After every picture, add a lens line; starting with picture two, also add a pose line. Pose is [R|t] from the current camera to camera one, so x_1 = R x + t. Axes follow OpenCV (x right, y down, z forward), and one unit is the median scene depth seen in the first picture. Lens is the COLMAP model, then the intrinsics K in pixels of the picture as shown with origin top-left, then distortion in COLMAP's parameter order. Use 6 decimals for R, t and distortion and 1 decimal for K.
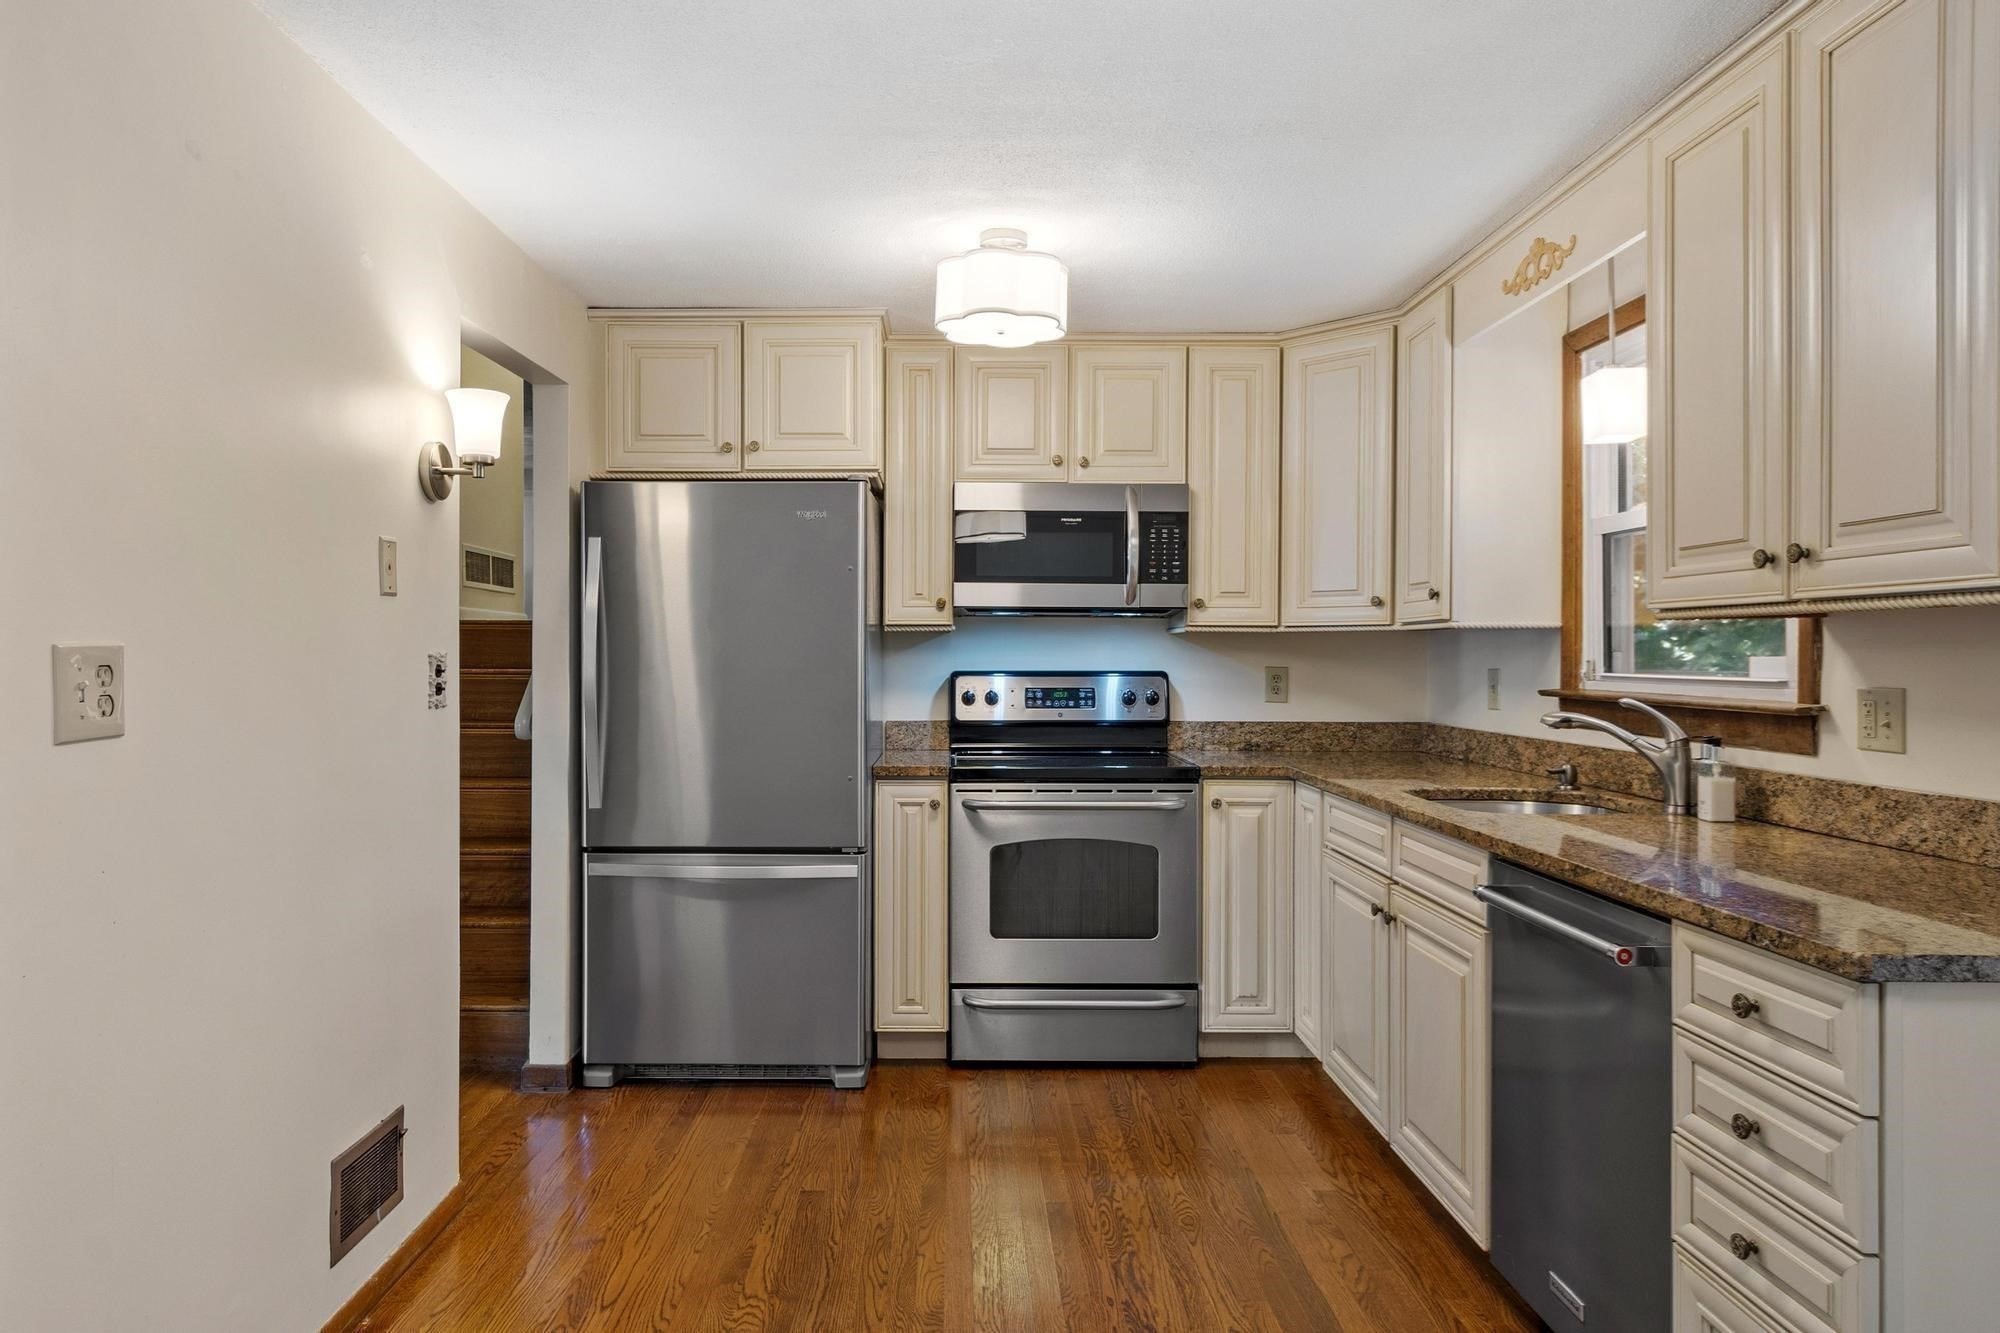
lens RADIAL K [[1241.0, 0, 935.5], [0, 1241.0, 661.0], [0, 0, 1]] dist [-0.002069, -0.002751]
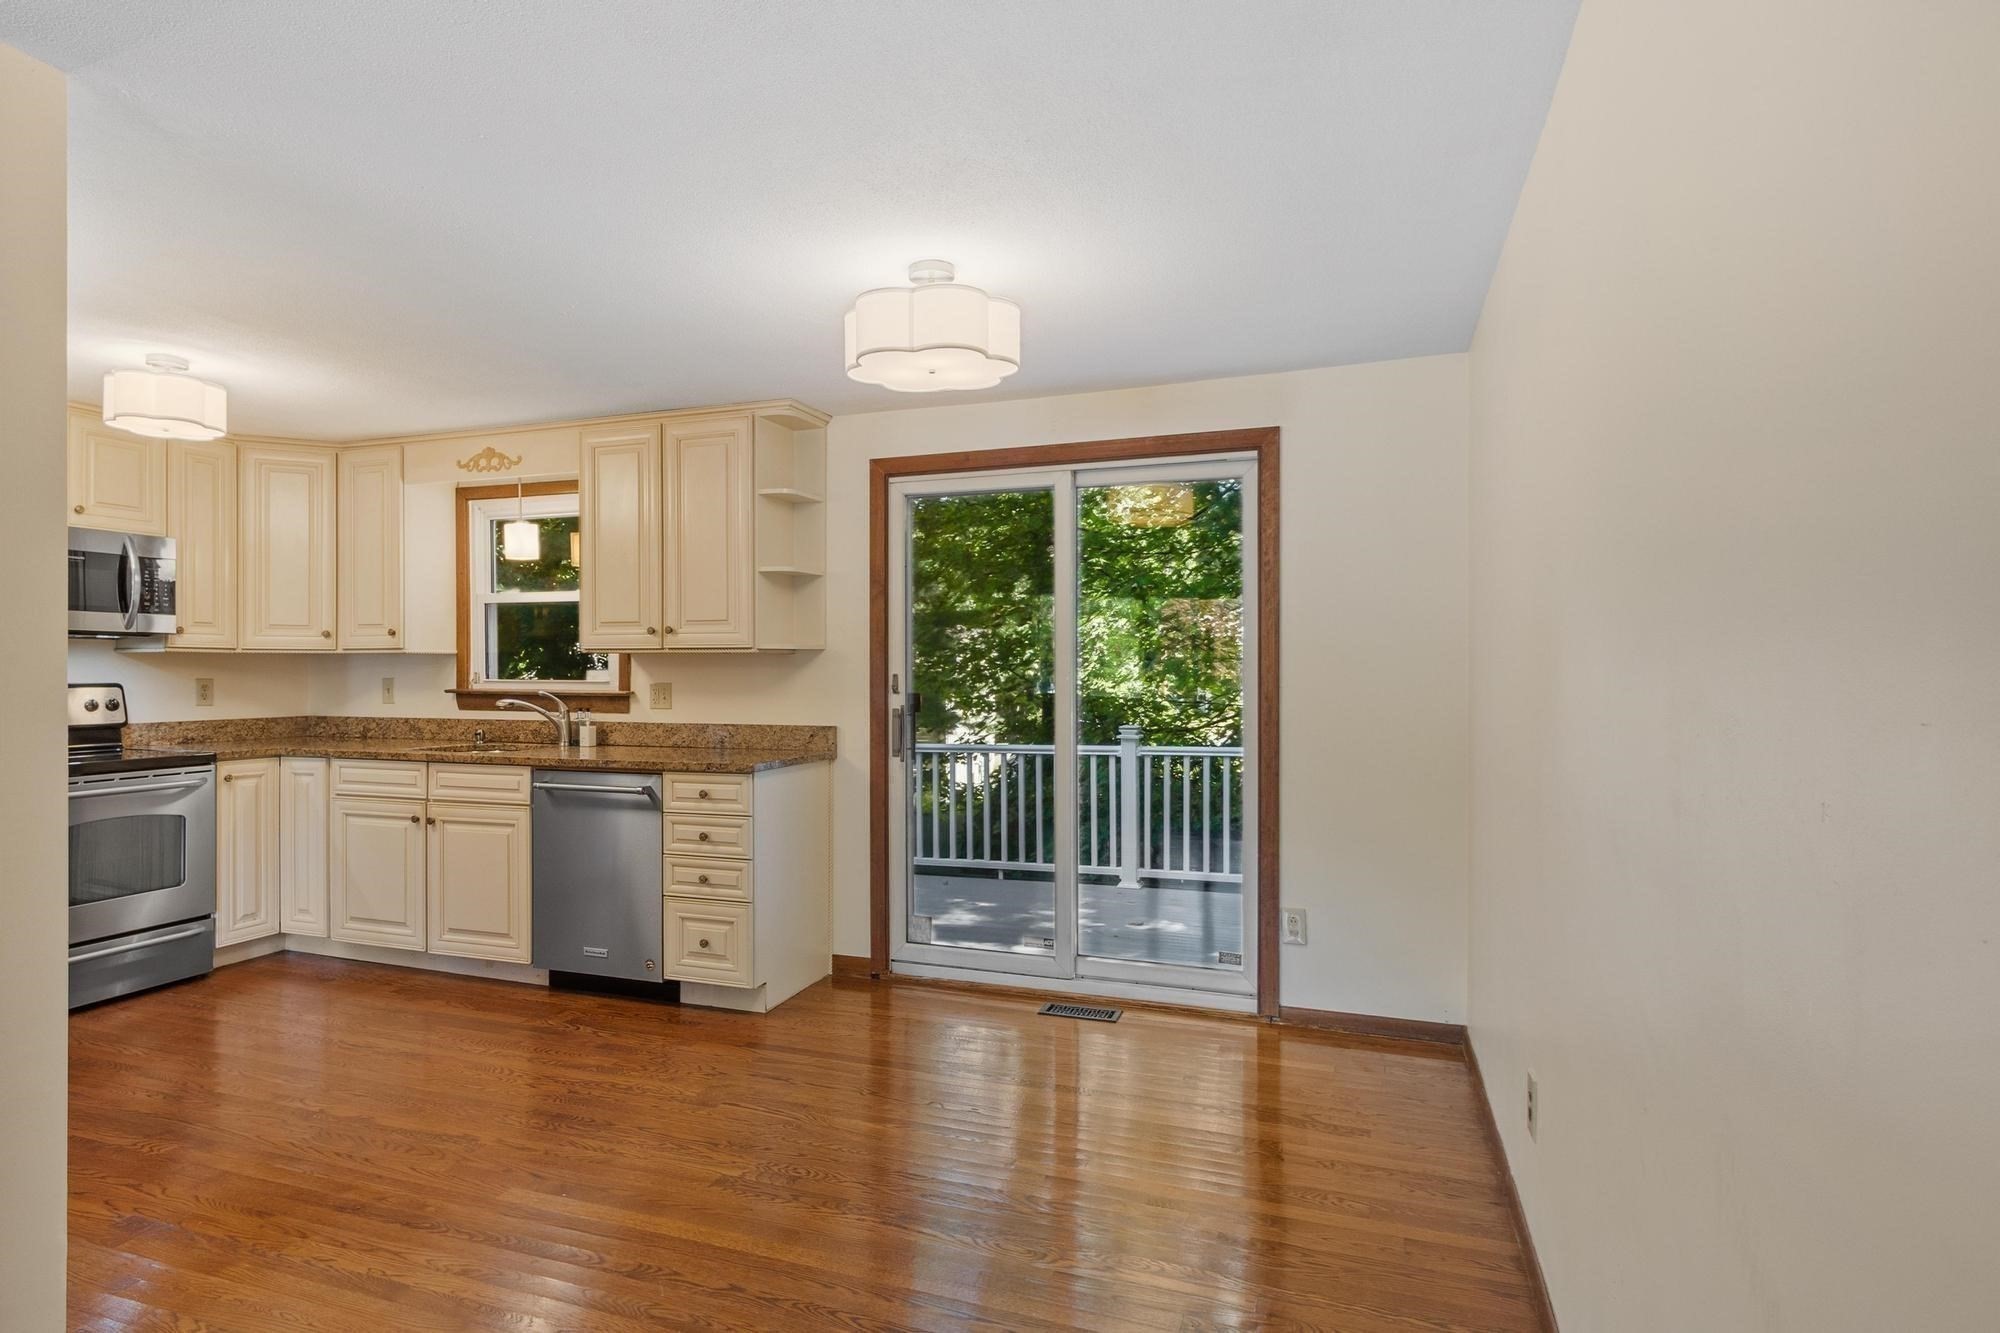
lens RADIAL K [[1088.8, 0, 937.8], [0, 1088.8, 670.3], [0, 0, 1]] dist [0.006683, 0.000827]
pose [[0.351727, -0.003796, 0.936095, -0.629536], [0.004881, 0.999986, 0.002221, -0.003204], [-0.936090, 0.003787, 0.351741, -0.160704]]
